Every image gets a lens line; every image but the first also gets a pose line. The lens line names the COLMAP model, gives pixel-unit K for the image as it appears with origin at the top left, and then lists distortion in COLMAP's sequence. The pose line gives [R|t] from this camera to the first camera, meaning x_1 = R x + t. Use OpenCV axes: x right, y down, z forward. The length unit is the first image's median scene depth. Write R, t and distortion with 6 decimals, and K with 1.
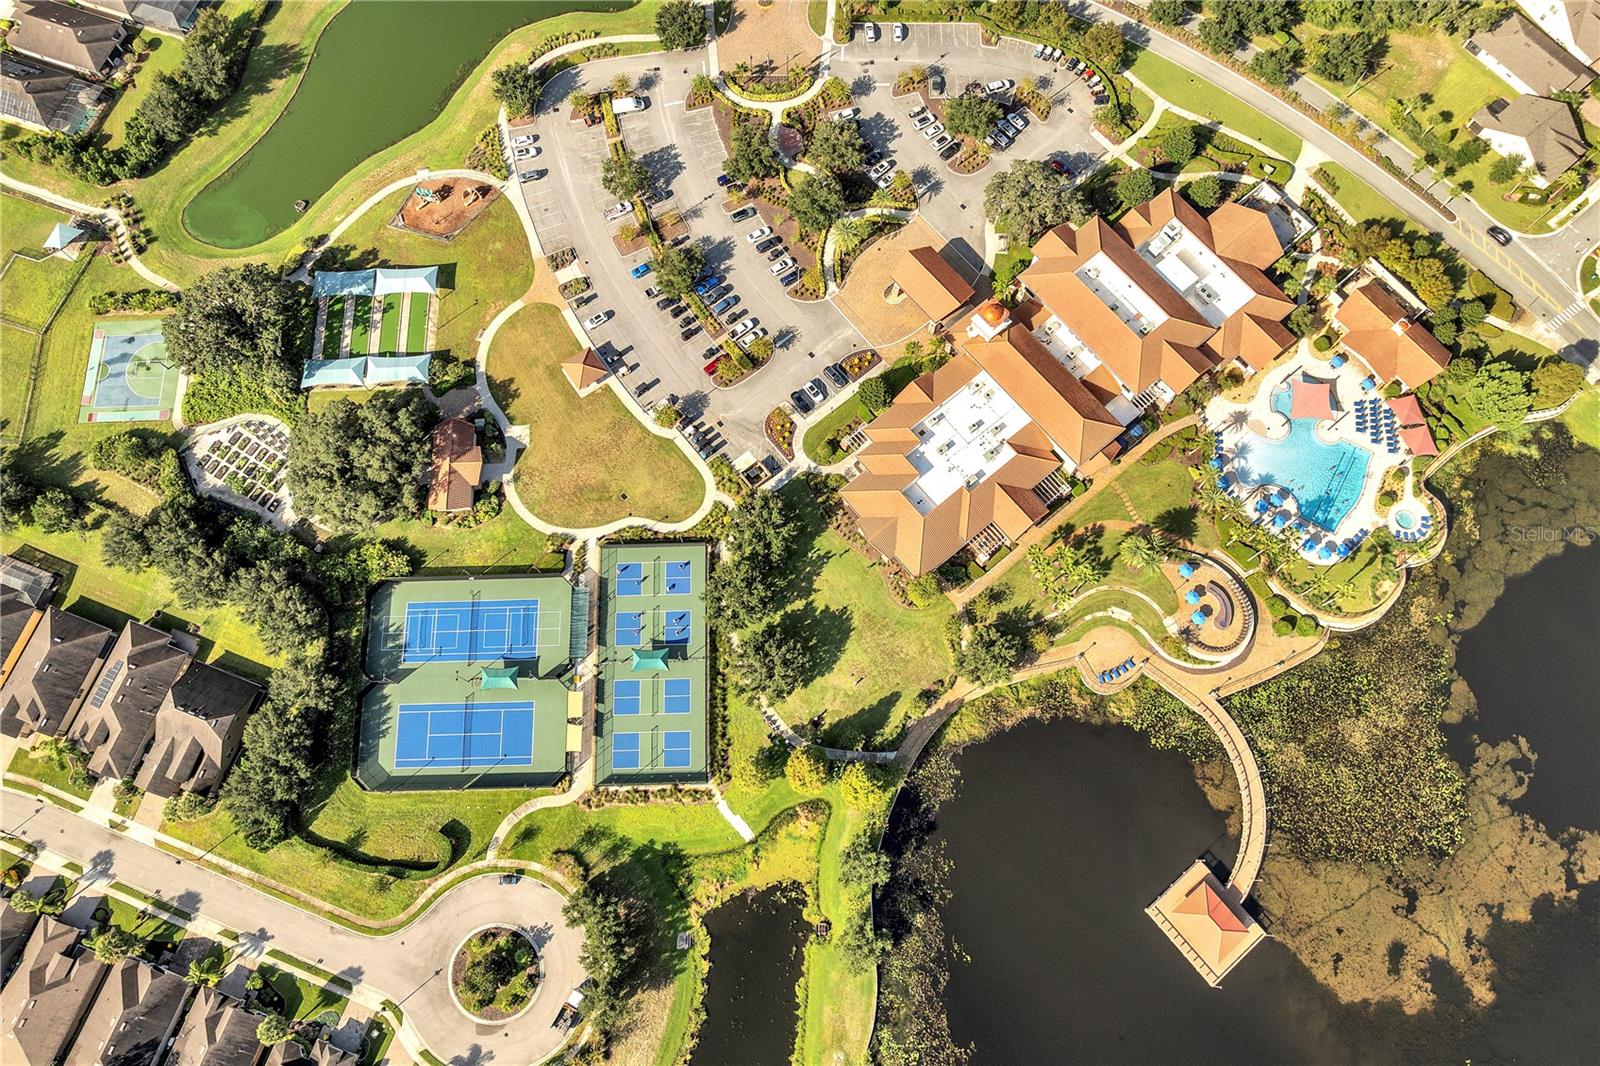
lens RADIAL K [[1143.3, 0, 800.0], [0, 1143.3, 533.0], [0, 0, 1]] dist [-0.041974, 0.010670]
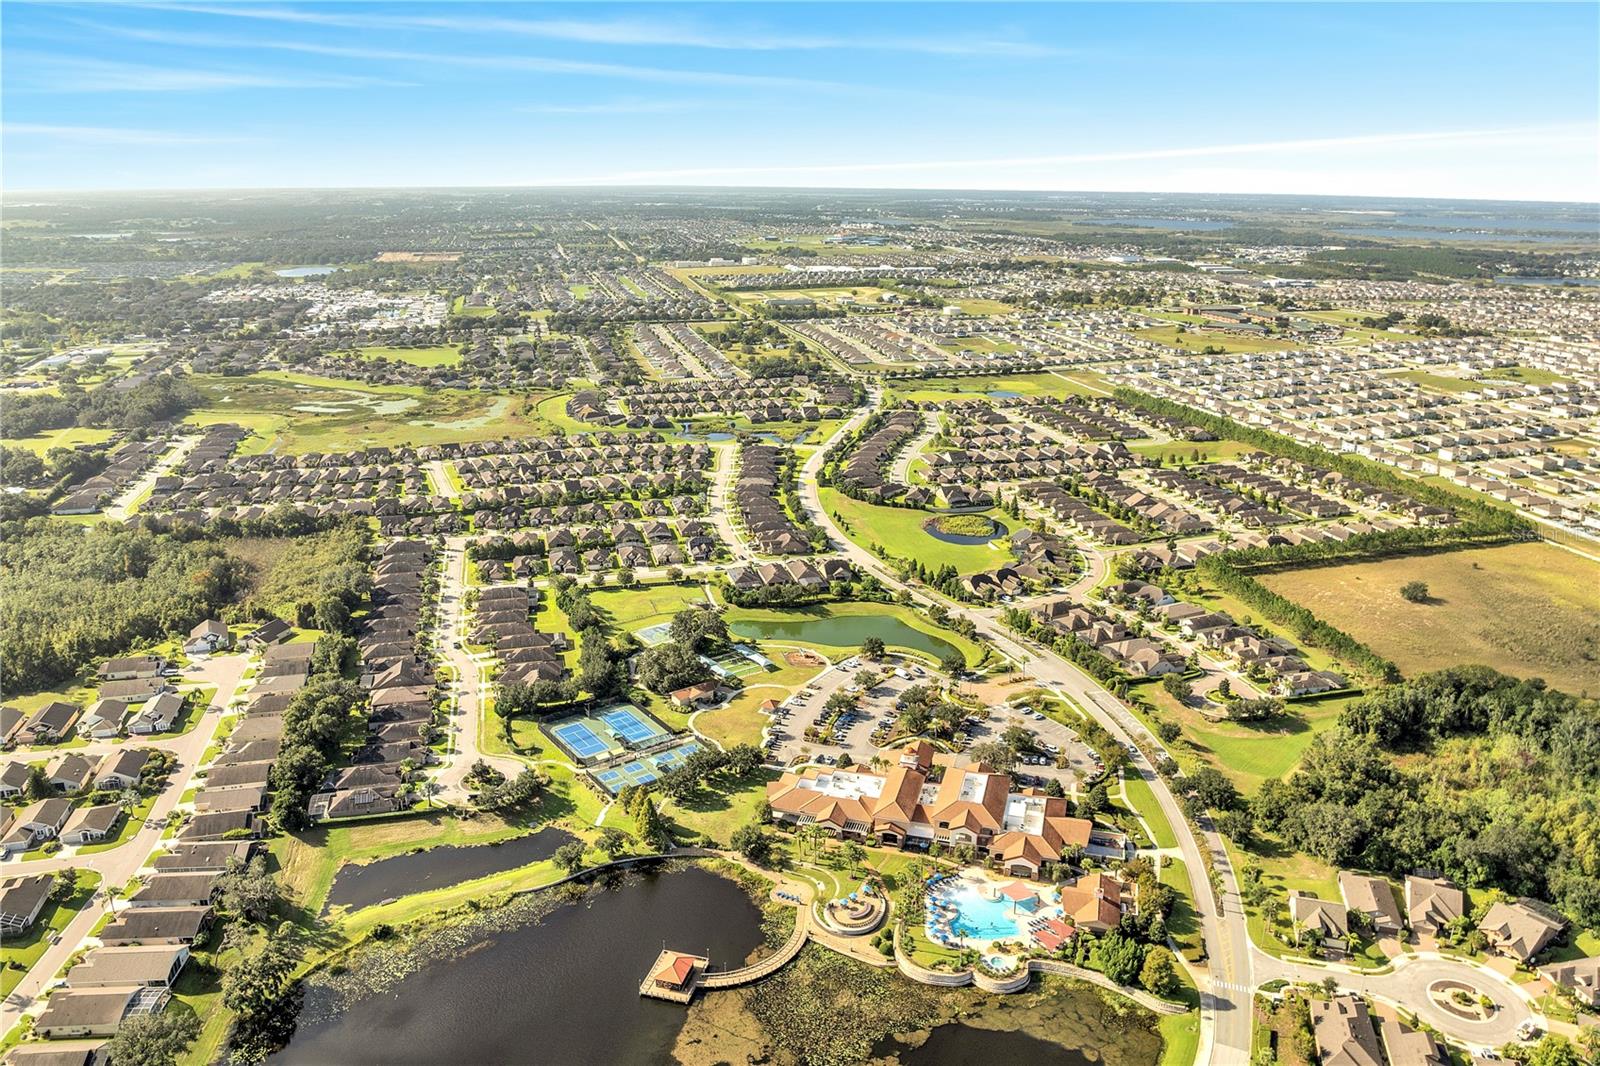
lens RADIAL K [[1143.3, 0, 800.0], [0, 1143.3, 533.0], [0, 0, 1]] dist [-0.041974, 0.010670]
pose [[0.565095, 0.258116, -0.783609, 1.398821], [-0.790654, 0.440726, -0.425003, 0.559195], [0.235657, 0.859730, 0.453133, -0.149312]]
